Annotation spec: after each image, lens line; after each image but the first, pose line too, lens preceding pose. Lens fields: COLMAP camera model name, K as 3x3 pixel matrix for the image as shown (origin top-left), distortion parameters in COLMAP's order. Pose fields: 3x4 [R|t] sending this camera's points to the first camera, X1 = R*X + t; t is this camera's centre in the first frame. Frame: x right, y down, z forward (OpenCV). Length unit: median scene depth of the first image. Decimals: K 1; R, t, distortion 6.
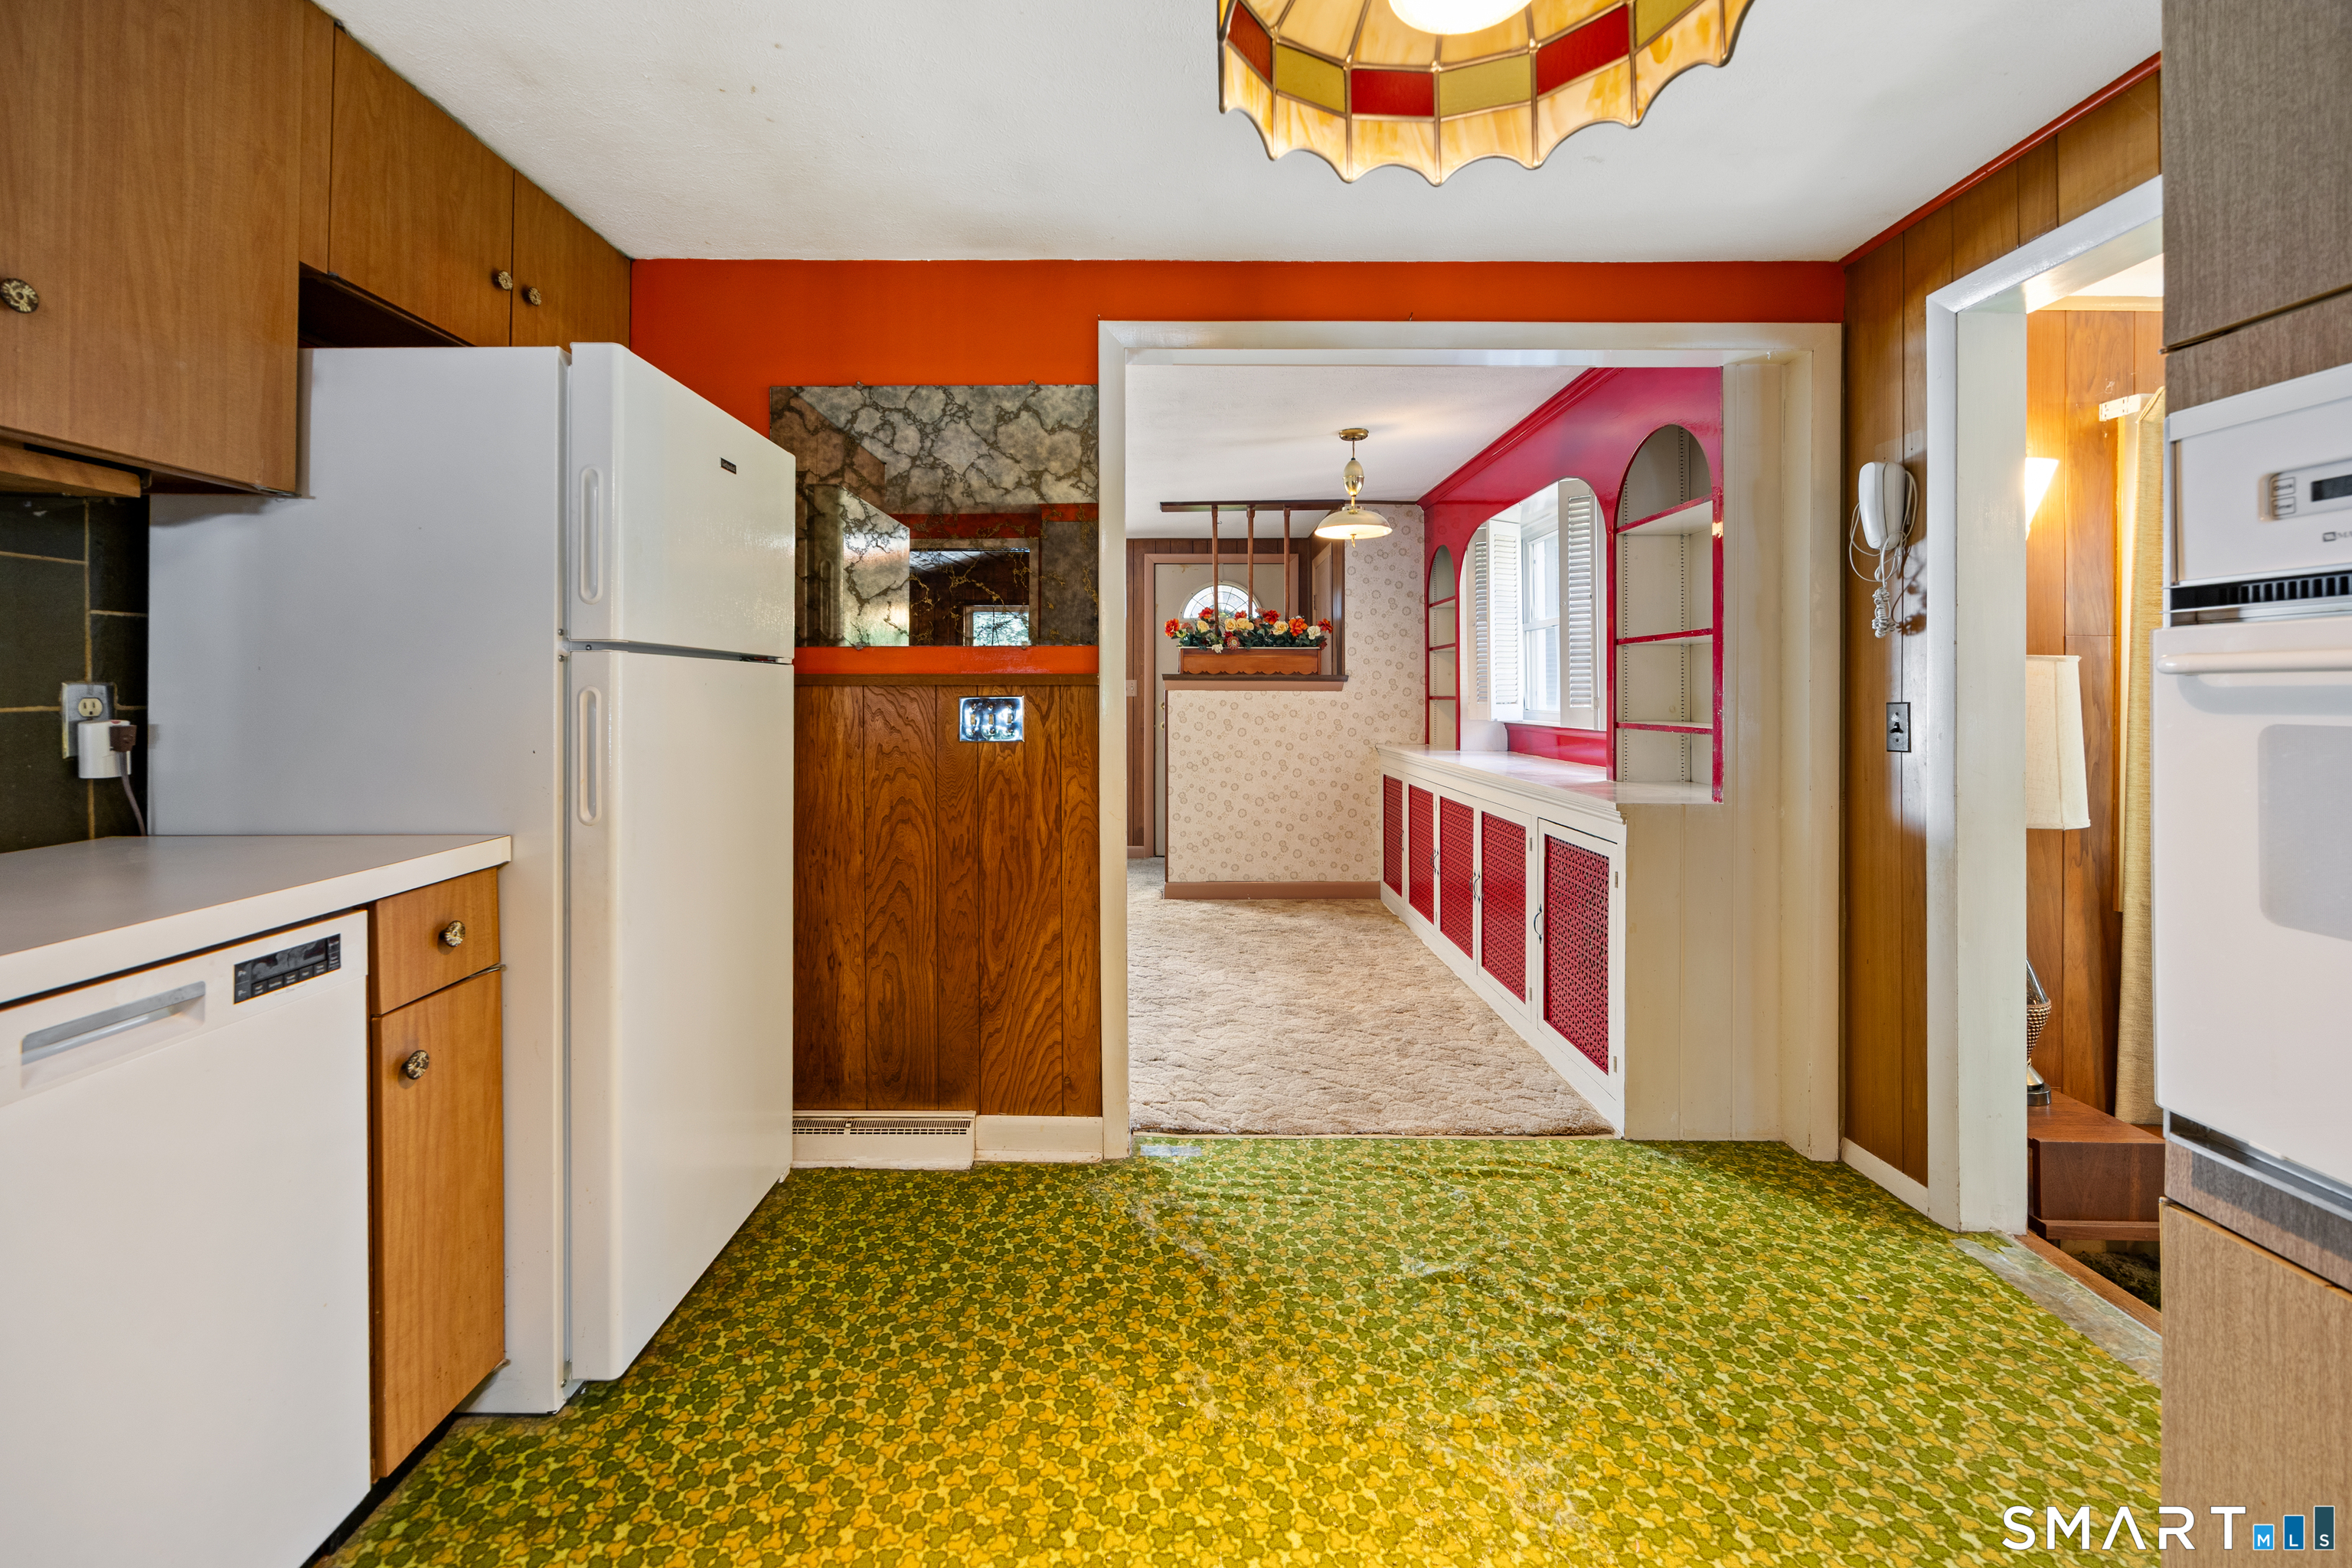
lens RADIAL K [[947.9, 0, 1168.8], [0, 947.9, 701.0], [0, 0, 1]] dist [-0.000367, 0.000385]
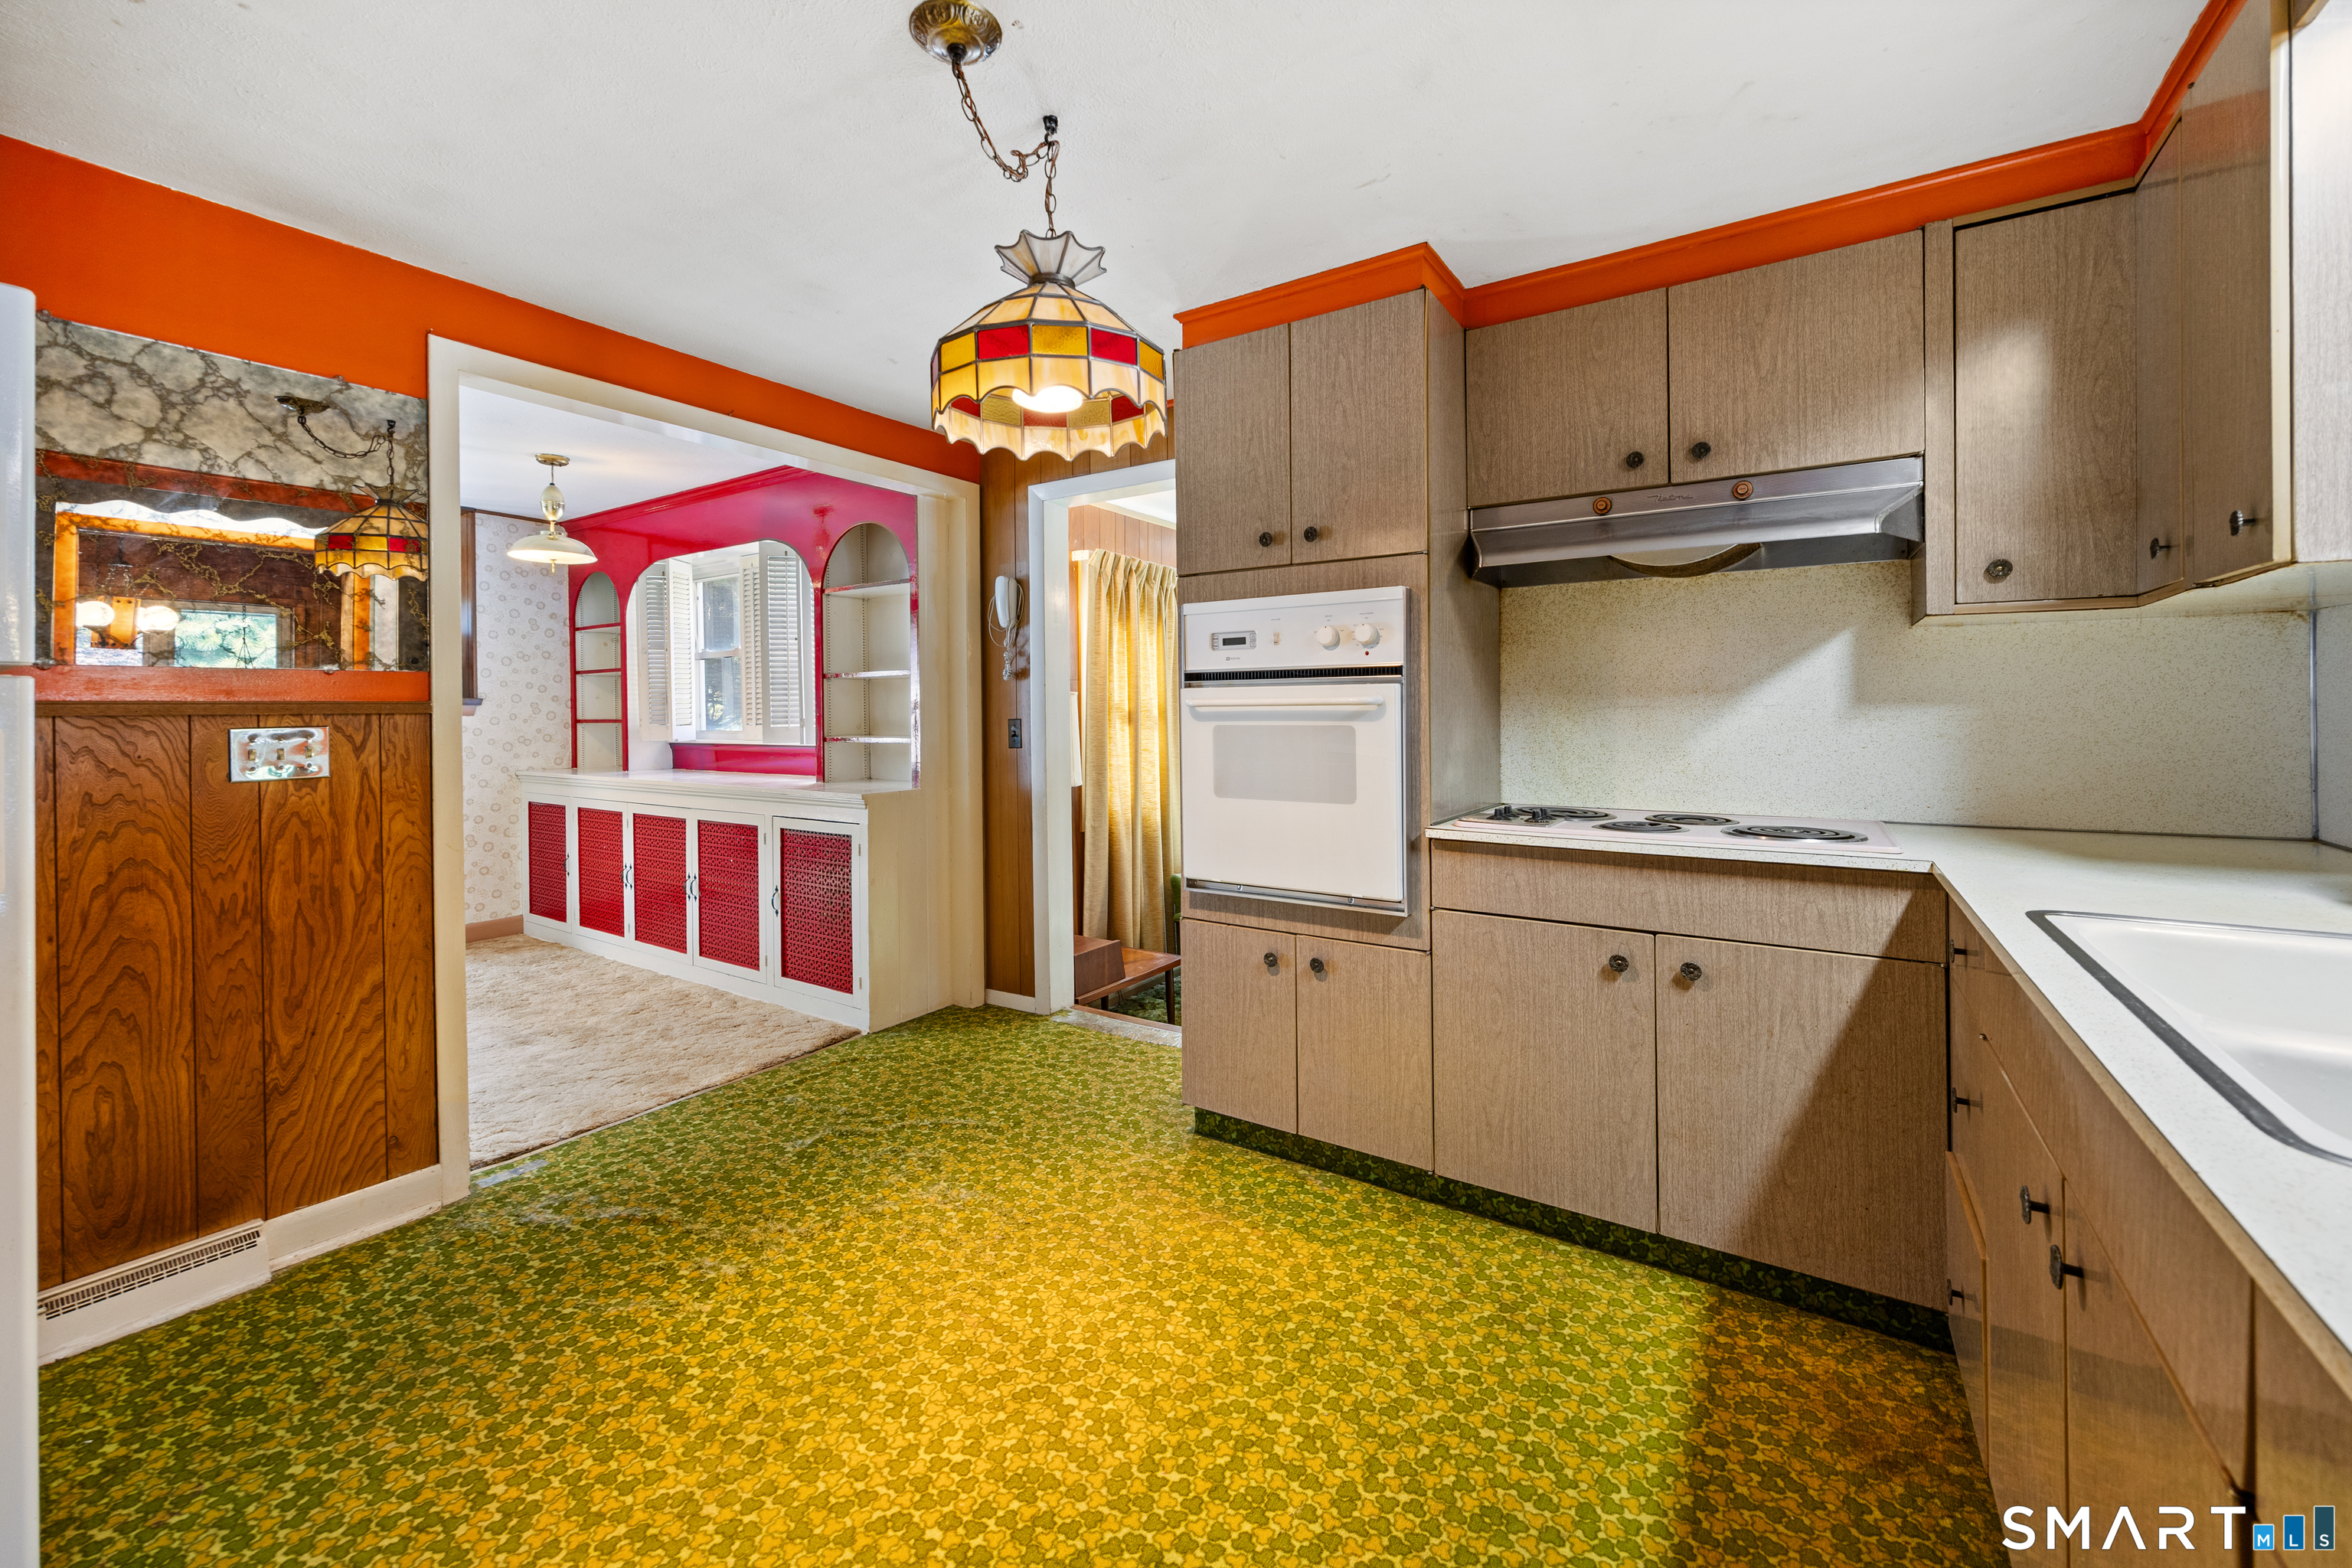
lens RADIAL K [[931.1, 0, 1195.8], [0, 931.1, 716.2], [0, 0, 1]] dist [-0.003317, 0.000316]
pose [[0.526523, -0.011771, 0.850079, -0.466333], [0.016131, 0.999862, 0.003855, -0.004642], [-0.850008, 0.011683, 0.526641, -0.151609]]
